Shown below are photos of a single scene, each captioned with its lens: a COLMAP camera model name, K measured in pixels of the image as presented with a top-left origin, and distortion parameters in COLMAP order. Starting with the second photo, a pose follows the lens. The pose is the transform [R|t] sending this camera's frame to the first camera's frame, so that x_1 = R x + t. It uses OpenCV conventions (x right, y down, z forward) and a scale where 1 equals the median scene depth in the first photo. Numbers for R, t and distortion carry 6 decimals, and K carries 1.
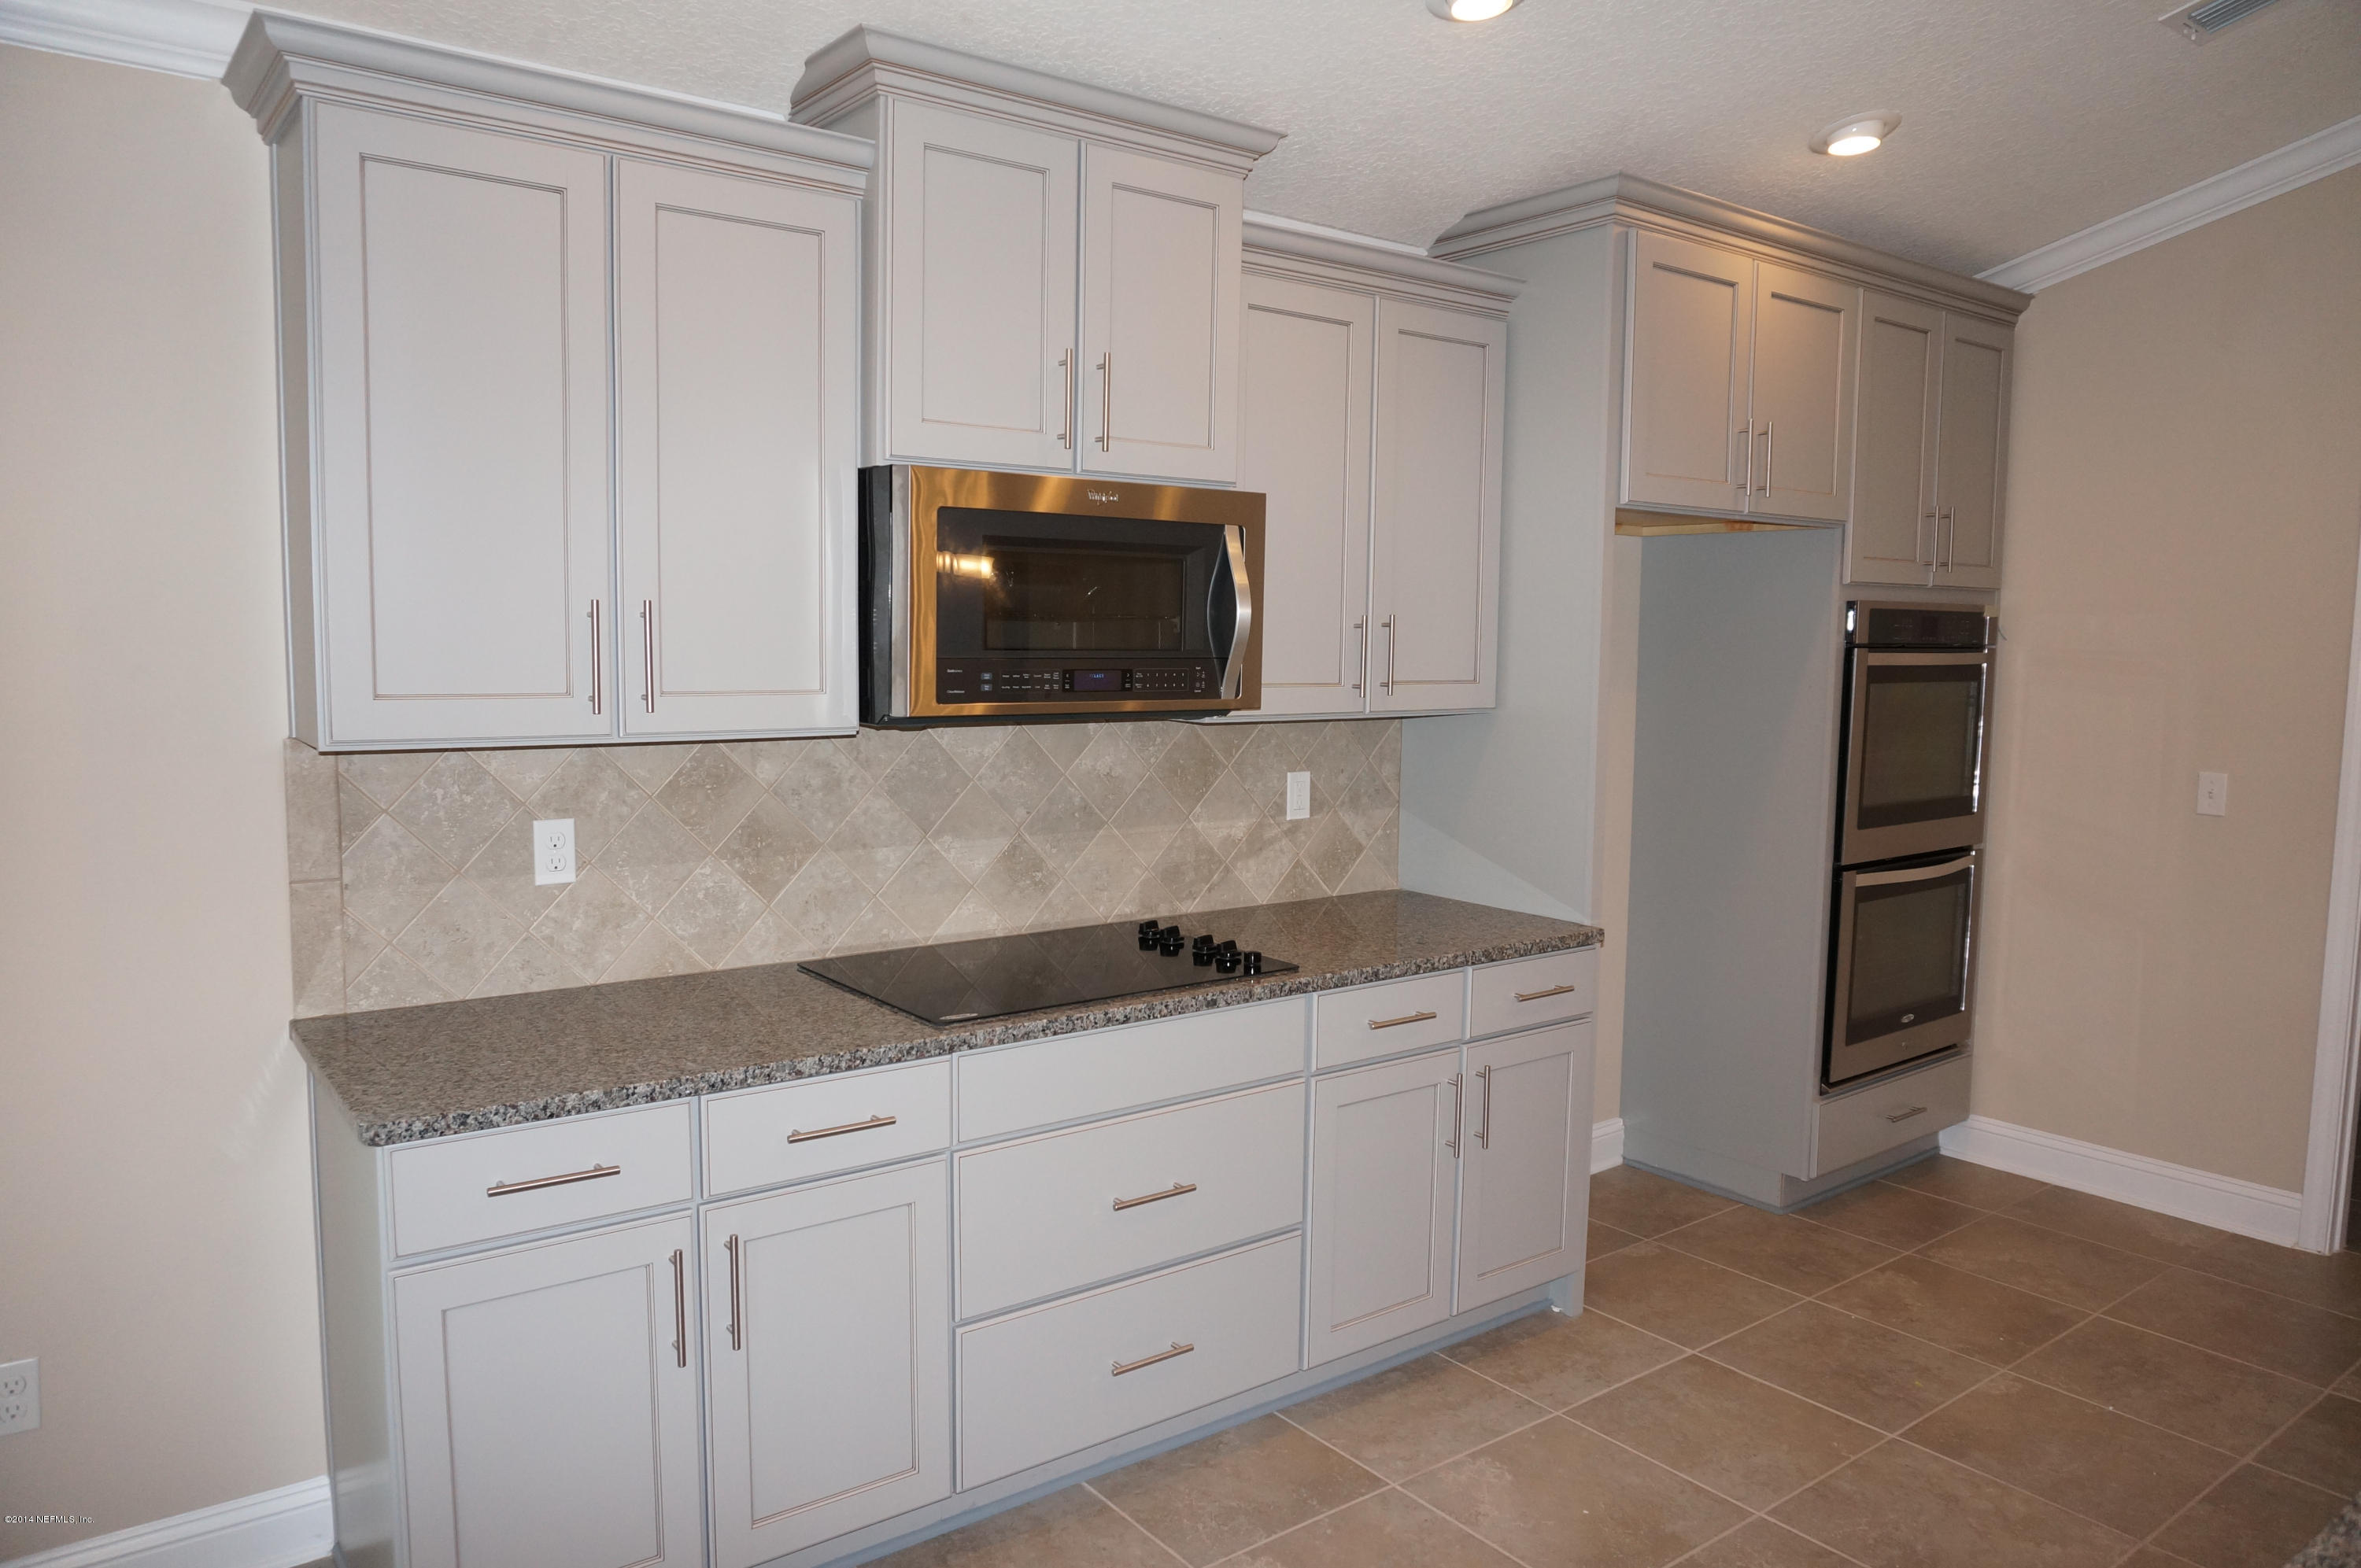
lens RADIAL K [[1568.0, 0, 1179.4], [0, 1568.0, 788.0], [0, 0, 1]] dist [-0.060340, 0.035178]
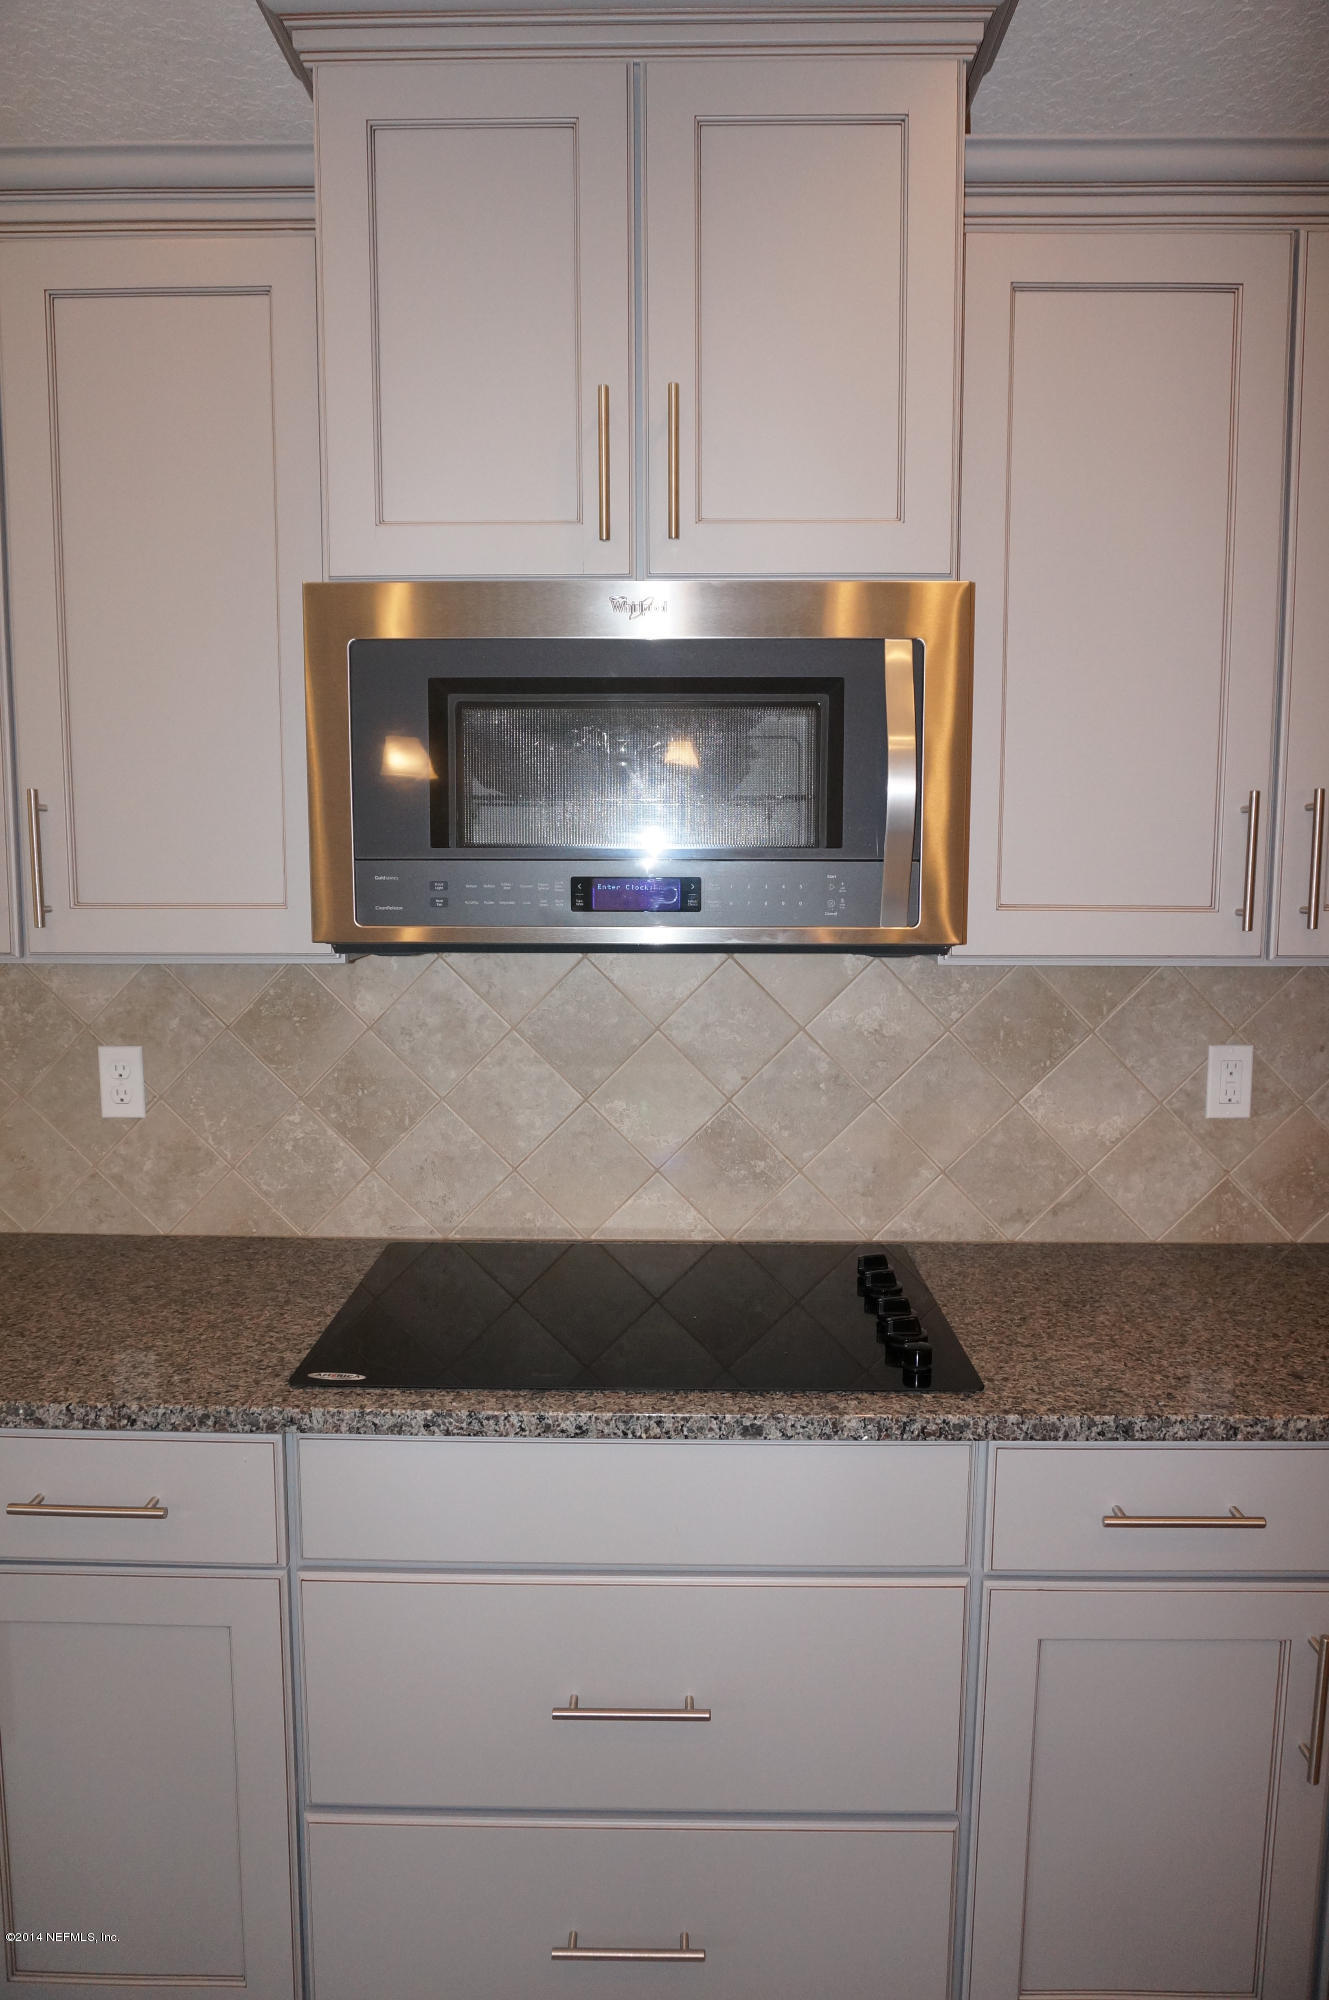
lens RADIAL K [[1328.4, 0, 663.9], [0, 1328.4, 1006.5], [0, 0, 1]] dist [-0.060340, 0.035178]
pose [[0.790195, 0.056805, -0.610217, 0.279859], [-0.053186, 0.998295, 0.024059, -0.034130], [0.610543, 0.013444, 0.791869, 0.543944]]
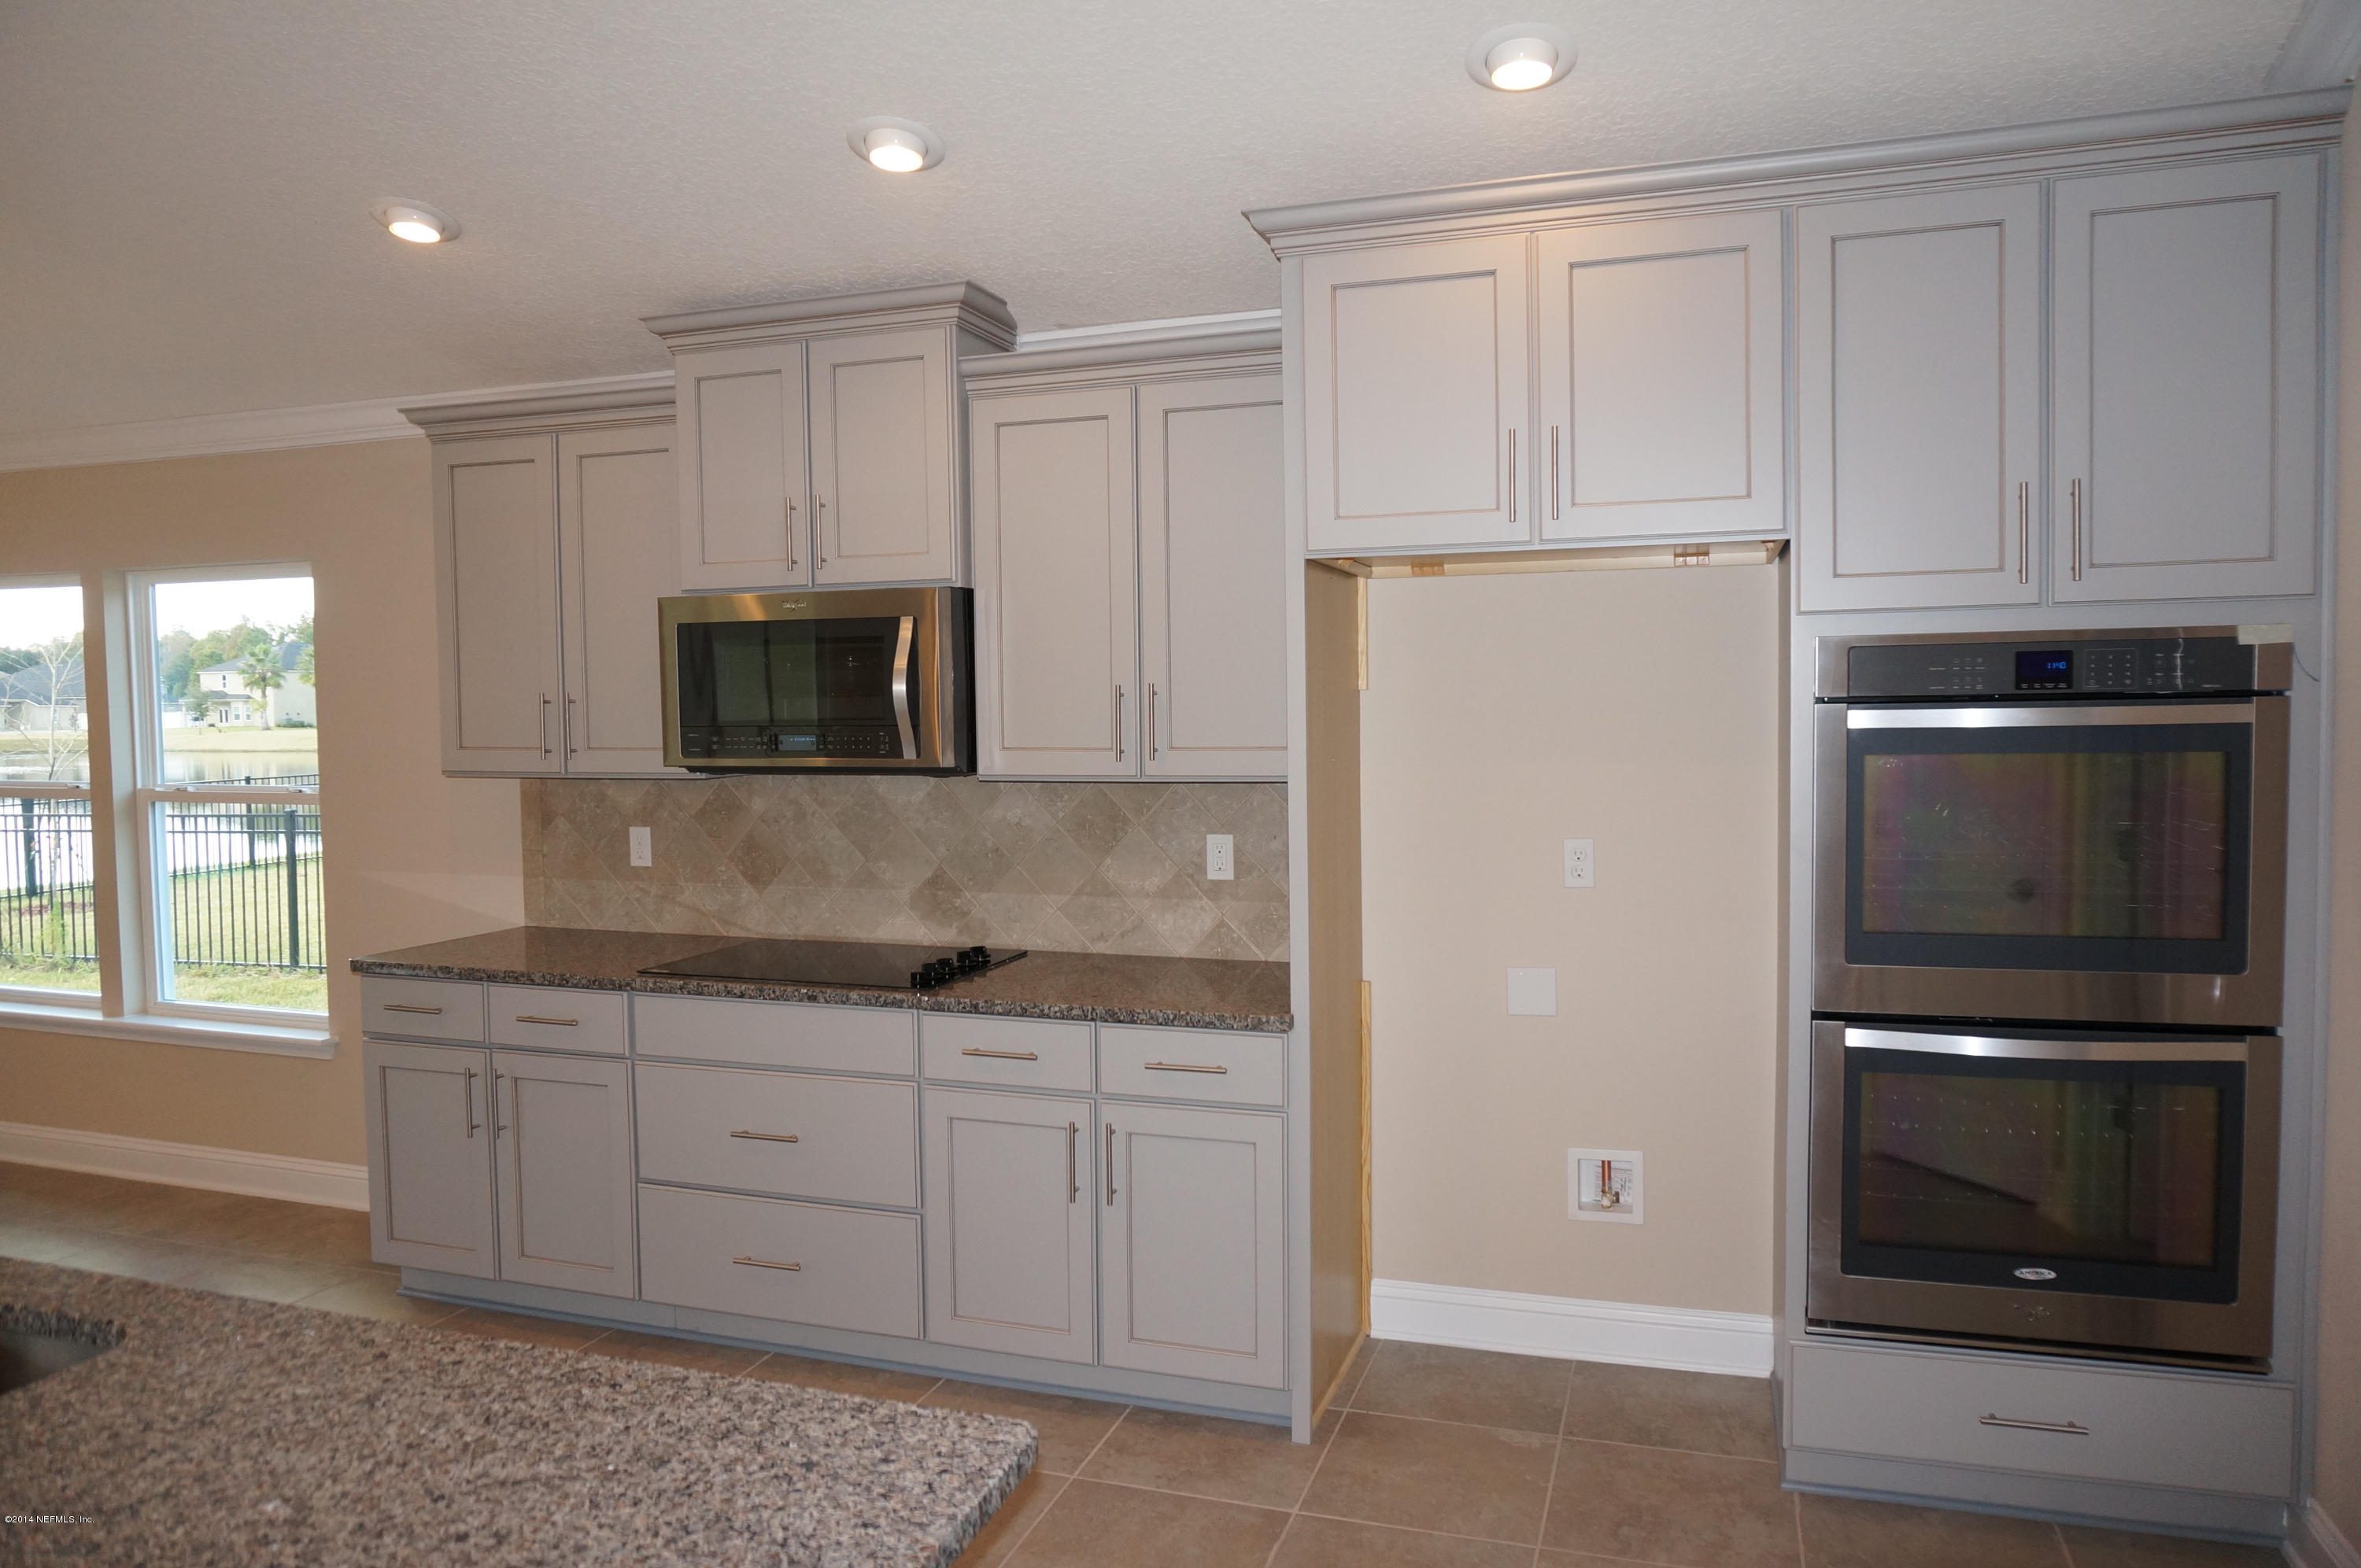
lens RADIAL K [[1568.0, 0, 1177.8], [0, 1568.0, 786.1], [0, 0, 1]] dist [-0.060340, 0.035178]
pose [[0.569658, 0.024993, -0.821502, 1.155793], [-0.064943, 0.997781, -0.014677, -0.031914], [0.819312, 0.061712, 0.570017, 0.486309]]
